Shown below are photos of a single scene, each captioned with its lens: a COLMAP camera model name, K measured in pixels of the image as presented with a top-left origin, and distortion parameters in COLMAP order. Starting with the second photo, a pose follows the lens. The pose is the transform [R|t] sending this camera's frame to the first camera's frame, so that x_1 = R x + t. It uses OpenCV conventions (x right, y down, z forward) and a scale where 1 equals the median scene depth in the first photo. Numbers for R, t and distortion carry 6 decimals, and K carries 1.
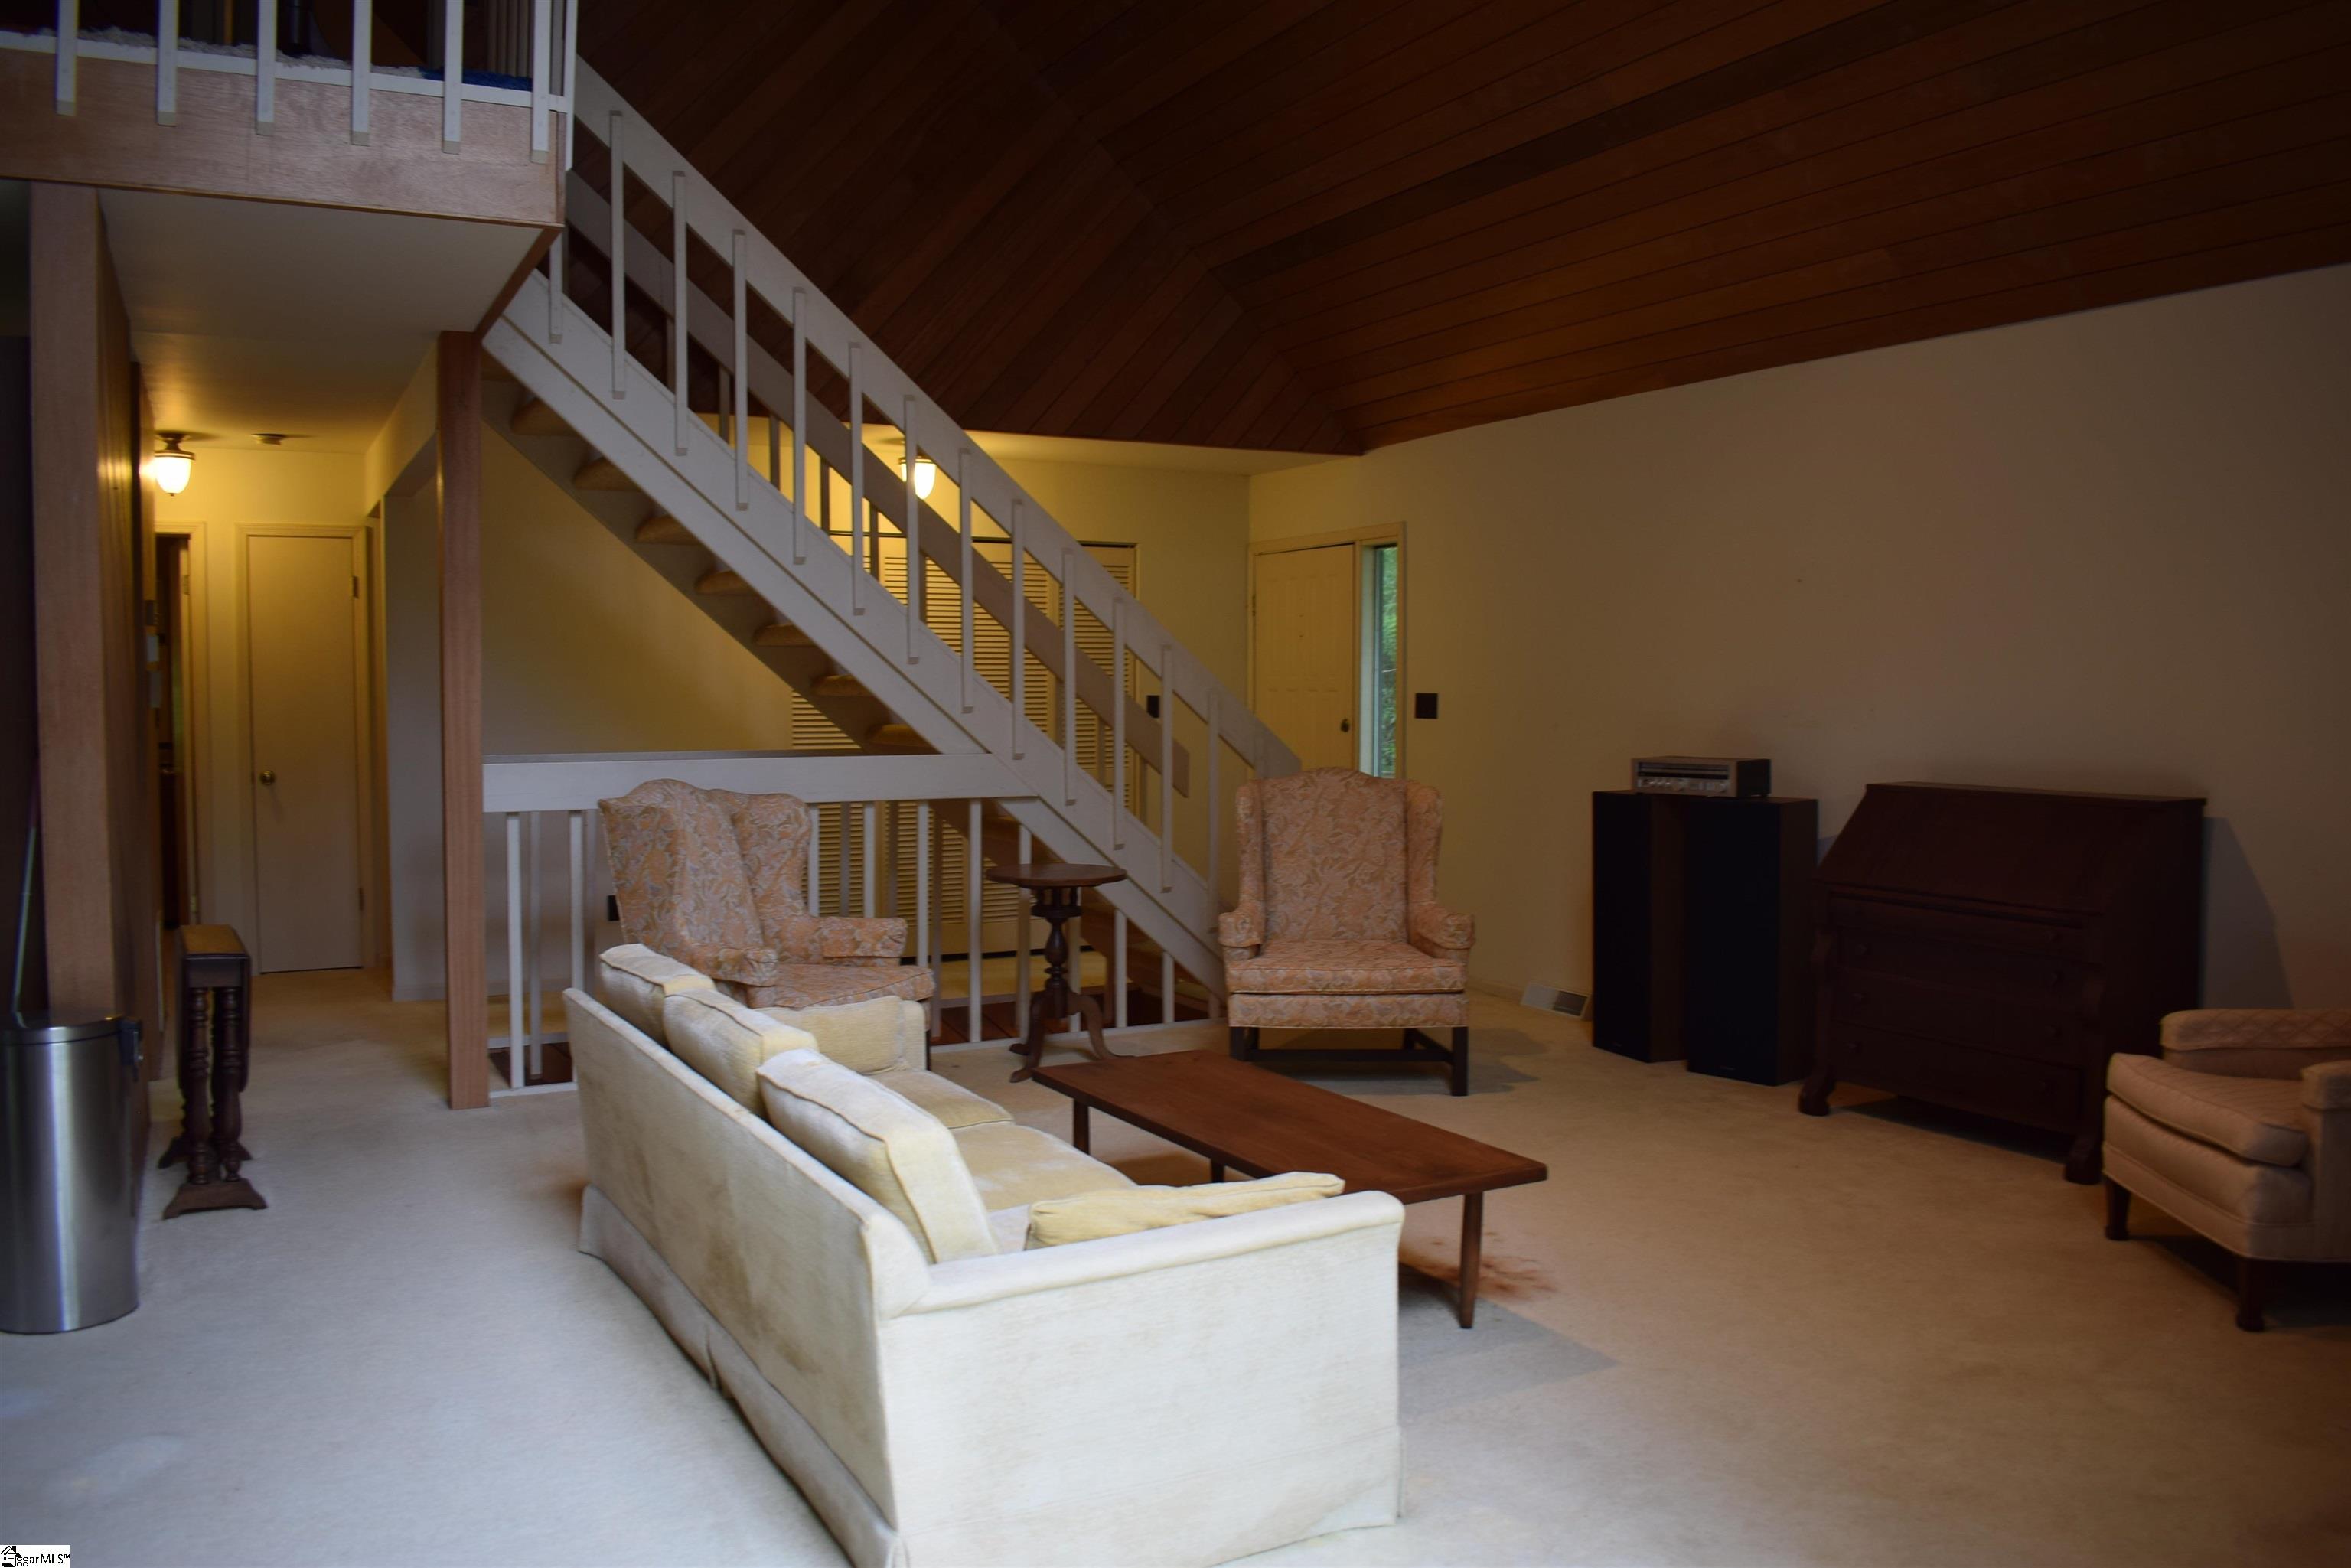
lens RADIAL K [[1825.9, 0, 1160.3], [0, 1825.9, 777.9], [0, 0, 1]] dist [-0.094125, 0.011514]
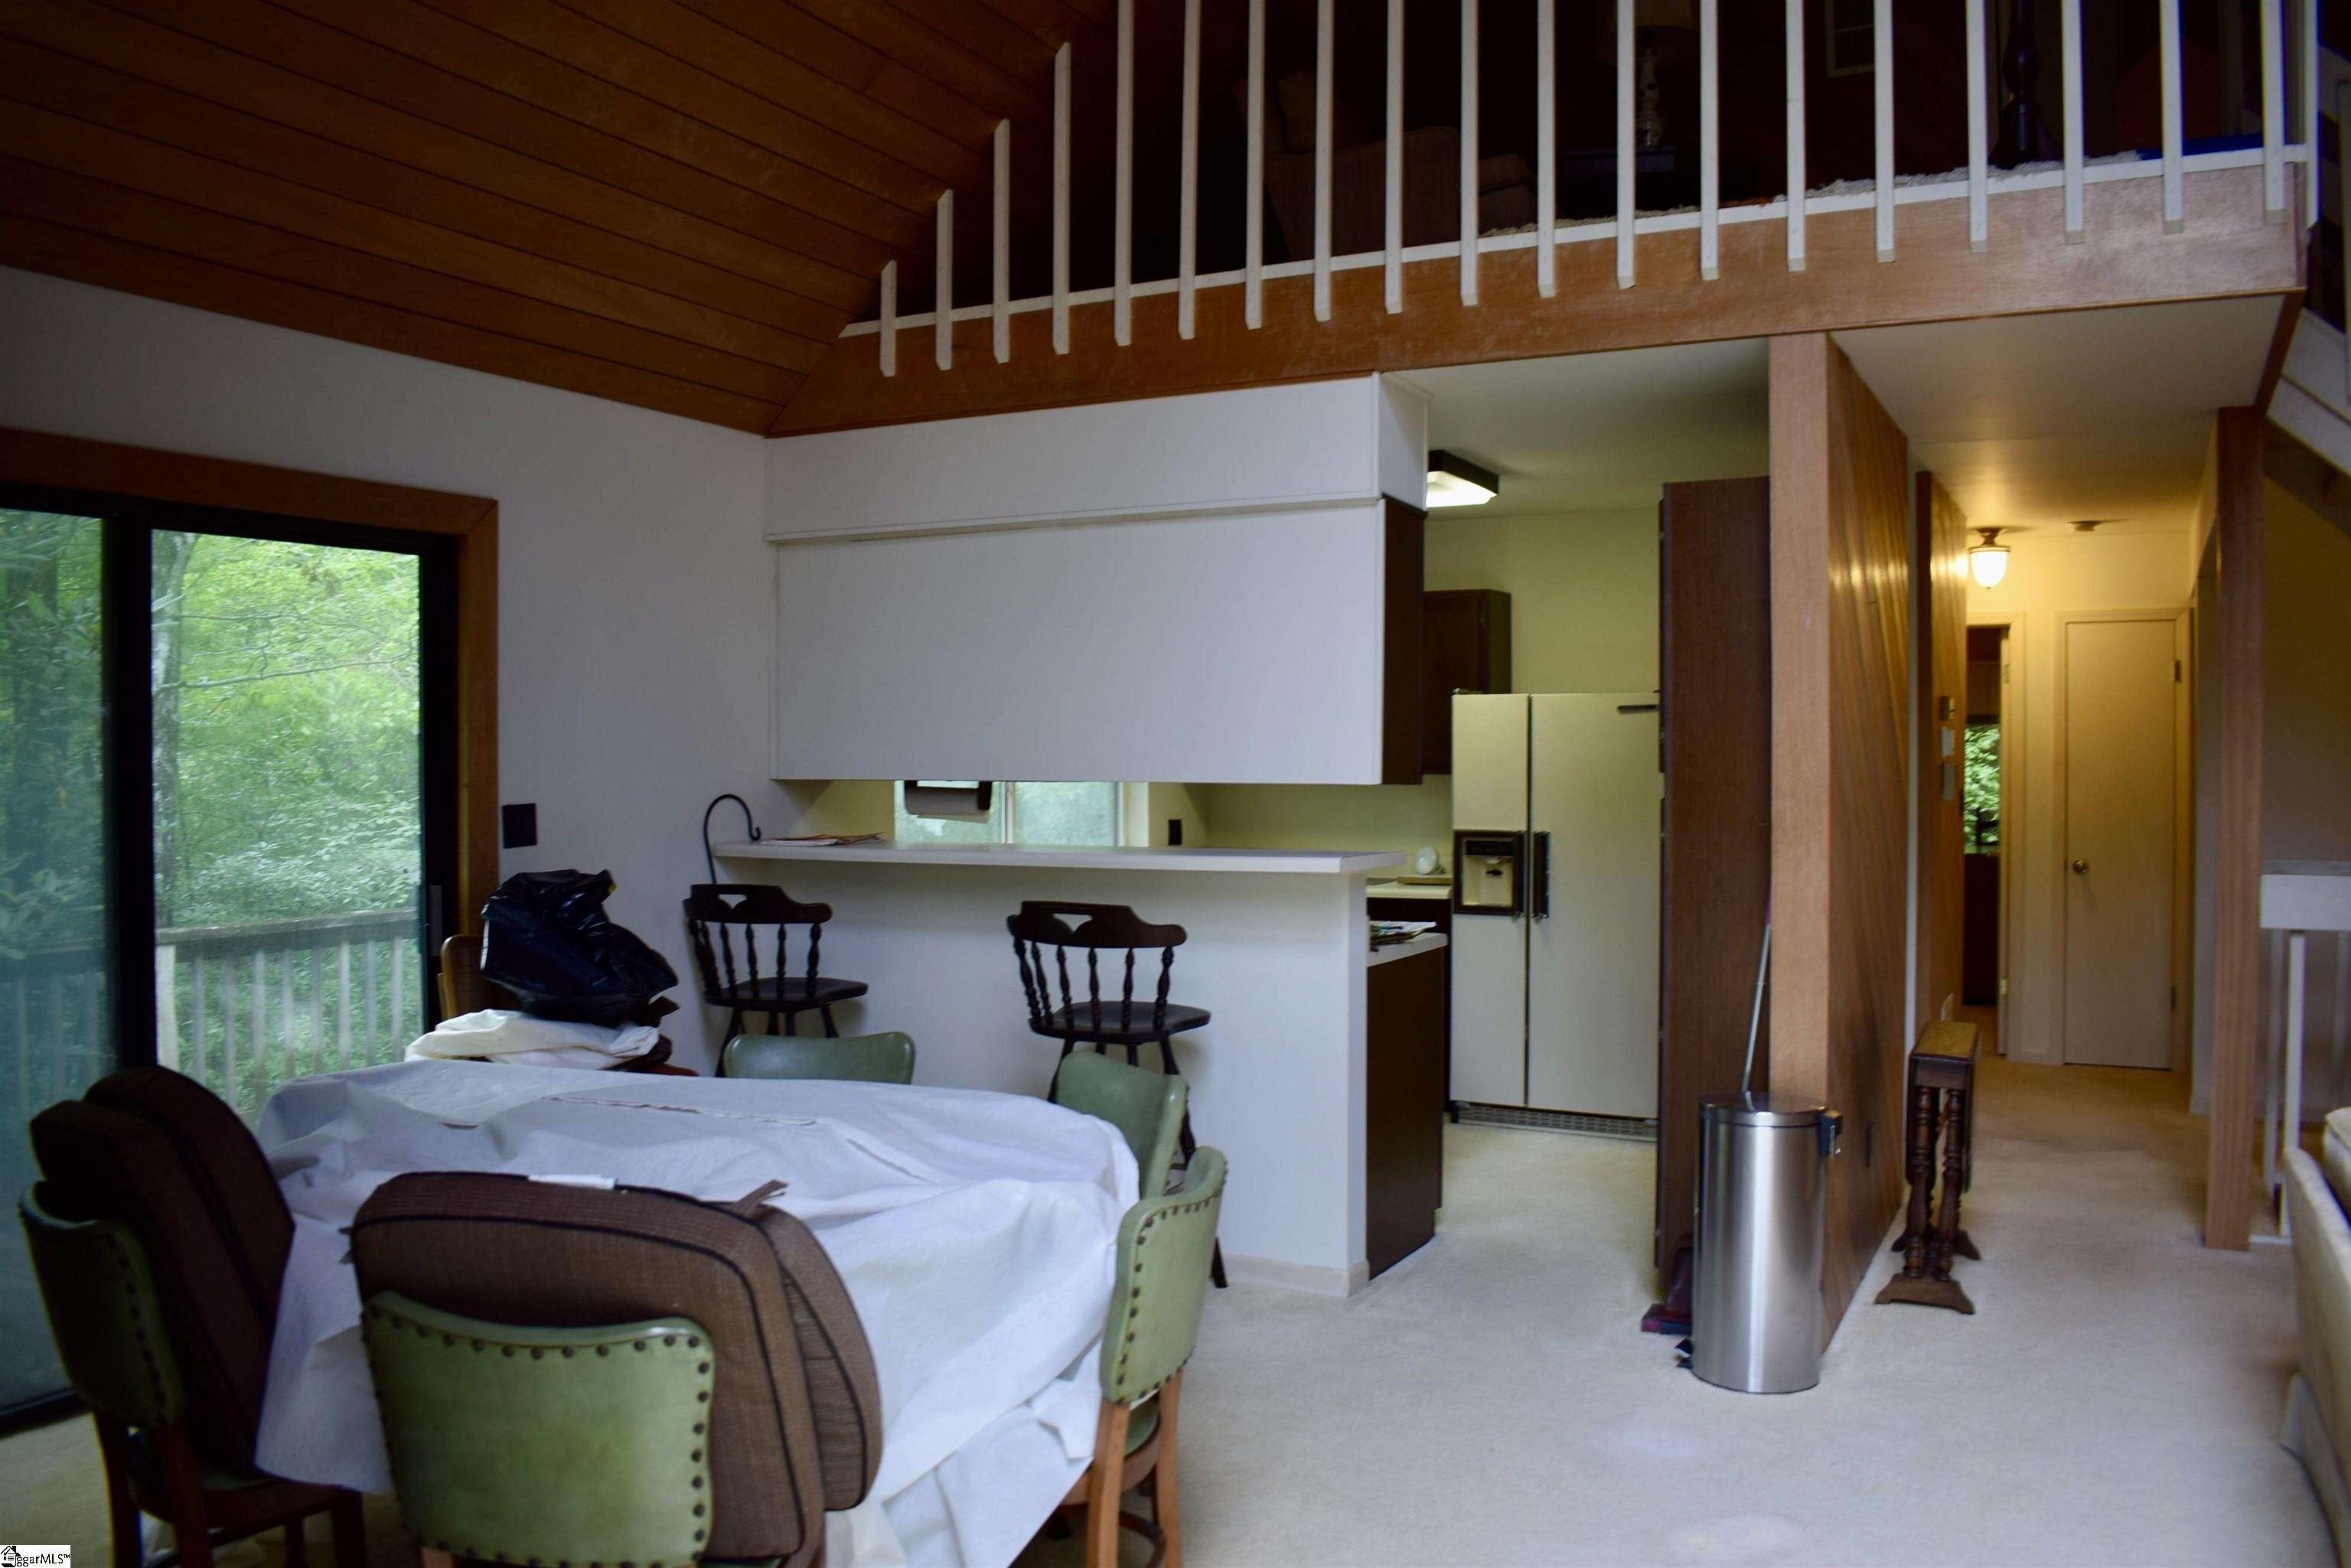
lens RADIAL K [[1825.9, 0, 1167.7], [0, 1825.9, 780.8], [0, 0, 1]] dist [-0.094125, 0.011514]
pose [[0.552160, 0.014764, -0.833607, 0.083742], [-0.041806, 0.999076, -0.009996, -0.032051], [0.832689, 0.040369, 0.552267, 0.060886]]
